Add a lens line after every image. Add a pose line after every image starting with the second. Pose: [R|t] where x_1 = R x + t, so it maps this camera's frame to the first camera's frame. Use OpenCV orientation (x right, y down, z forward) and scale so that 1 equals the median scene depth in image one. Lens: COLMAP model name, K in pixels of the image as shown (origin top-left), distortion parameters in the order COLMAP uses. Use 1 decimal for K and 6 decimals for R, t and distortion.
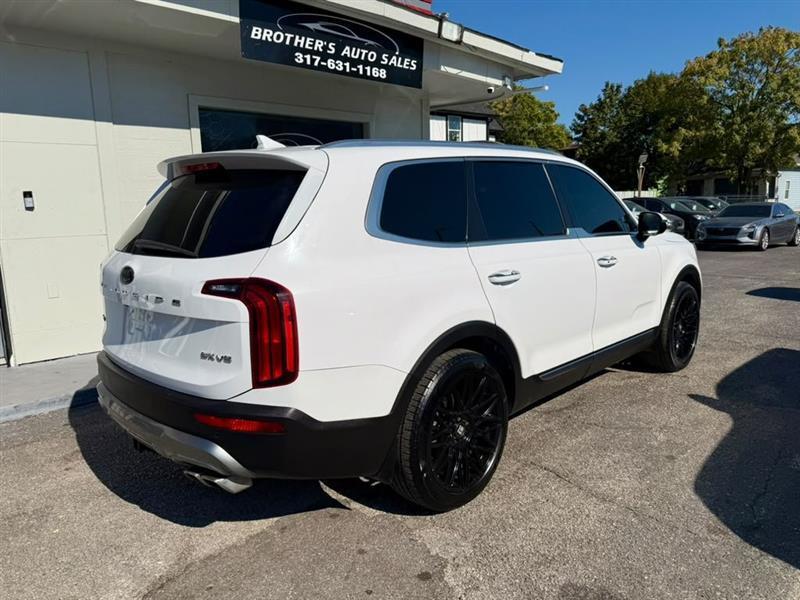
lens RADIAL K [[575.0, 0, 396.1], [0, 575.0, 296.2], [0, 0, 1]] dist [0.000930, -0.009742]
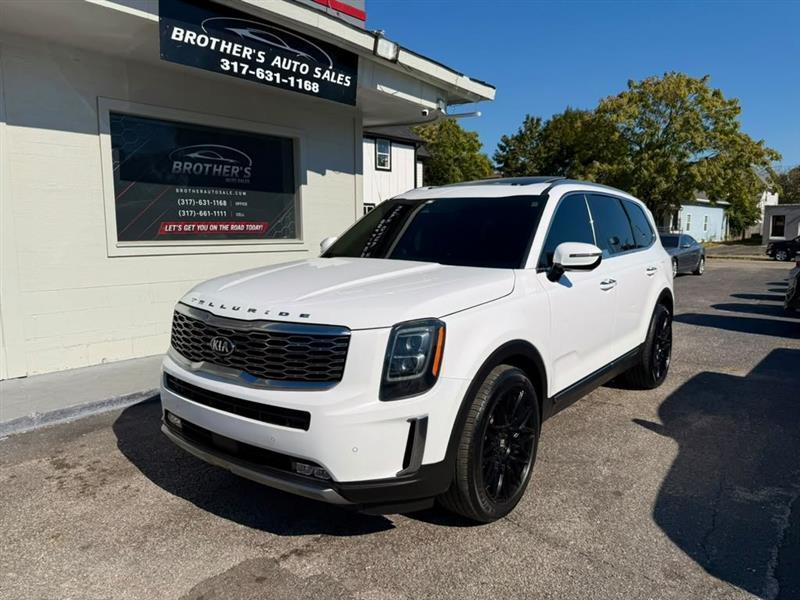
lens RADIAL K [[572.9, 0, 399.2], [0, 572.9, 301.8], [0, 0, 1]] dist [0.031681, -0.061953]
pose [[0.990837, 0.011031, 0.134614, -0.010103], [-0.007091, 0.999533, -0.029708, -0.005115], [-0.134879, 0.028481, 0.990453, 0.048223]]
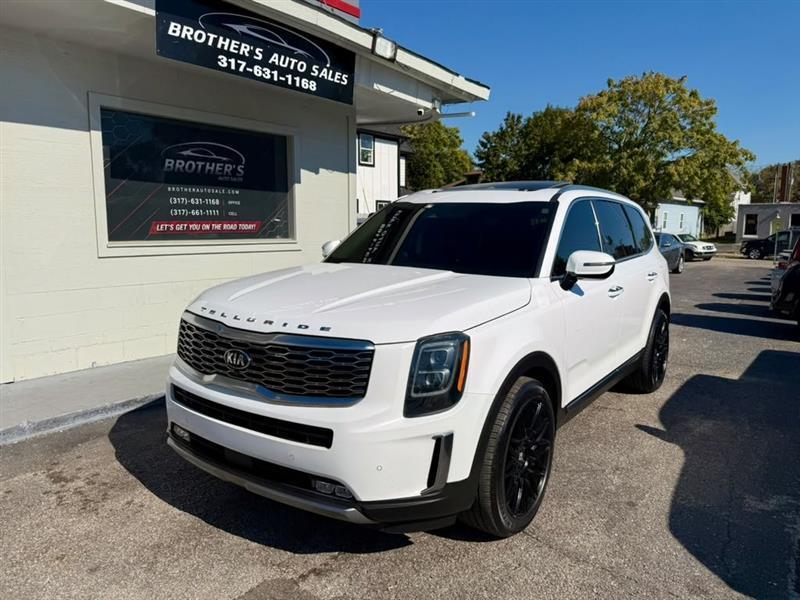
lens RADIAL K [[573.4, 0, 400.0], [0, 573.4, 300.0], [0, 0, 1]] dist [0.027779, -0.055862]
pose [[0.984837, 0.014088, 0.172910, -0.041425], [-0.010103, 0.999663, -0.023905, -0.018670], [-0.173188, 0.021795, 0.984648, 0.063632]]
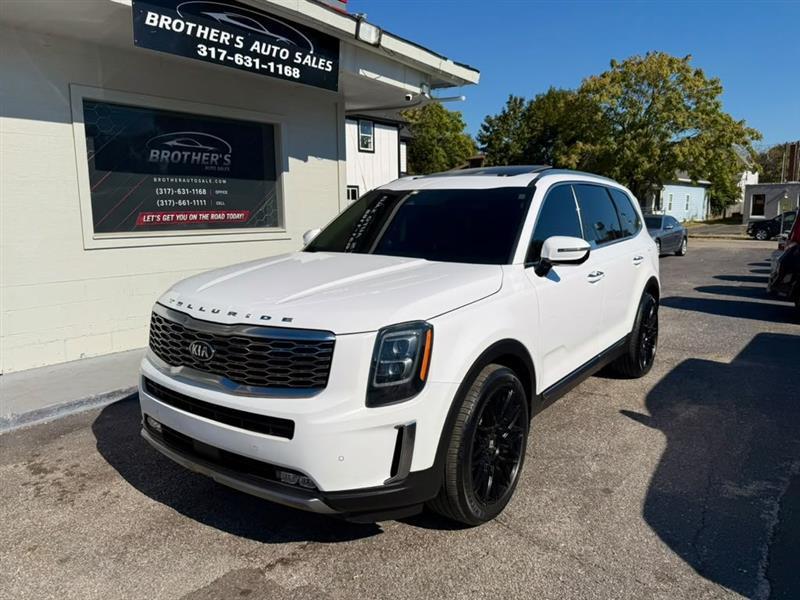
lens RADIAL K [[573.7, 0, 397.8], [0, 573.7, 294.9], [0, 0, 1]] dist [0.026810, -0.055490]
pose [[0.987323, -0.001873, 0.158715, -0.009351], [0.003261, 0.999959, -0.008490, -0.021224], [-0.158692, 0.008900, 0.987288, 0.060742]]
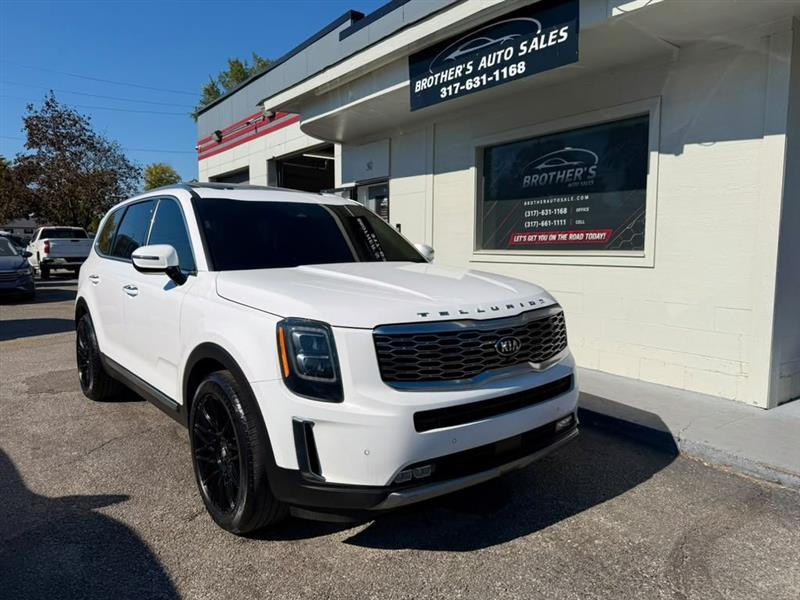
lens RADIAL K [[577.6, 0, 400.0], [0, 577.6, 300.0], [0, 0, 1]] dist [-0.005906, -0.005296]
pose [[-0.094818, 0.114734, -0.988861, 0.844245], [-0.149954, 0.980356, 0.128125, -0.154266], [0.984136, 0.160432, -0.075751, 0.977689]]
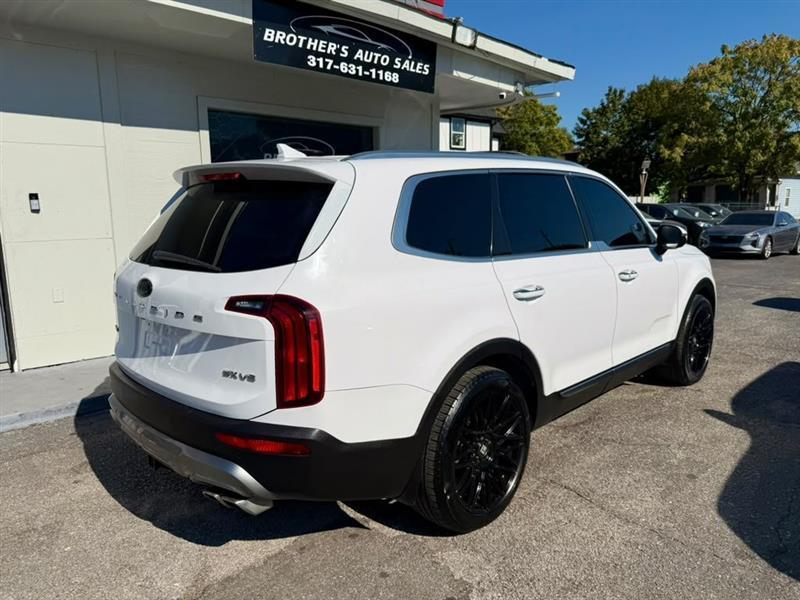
lens RADIAL K [[577.6, 0, 400.0], [0, 577.6, 300.0], [0, 0, 1]] dist [-0.005906, -0.005296]
pose [[0.999861, 0.013537, 0.009768, -0.020220], [-0.013579, 0.999899, 0.004248, -0.011036], [-0.009710, -0.004380, 0.999943, 0.009918]]
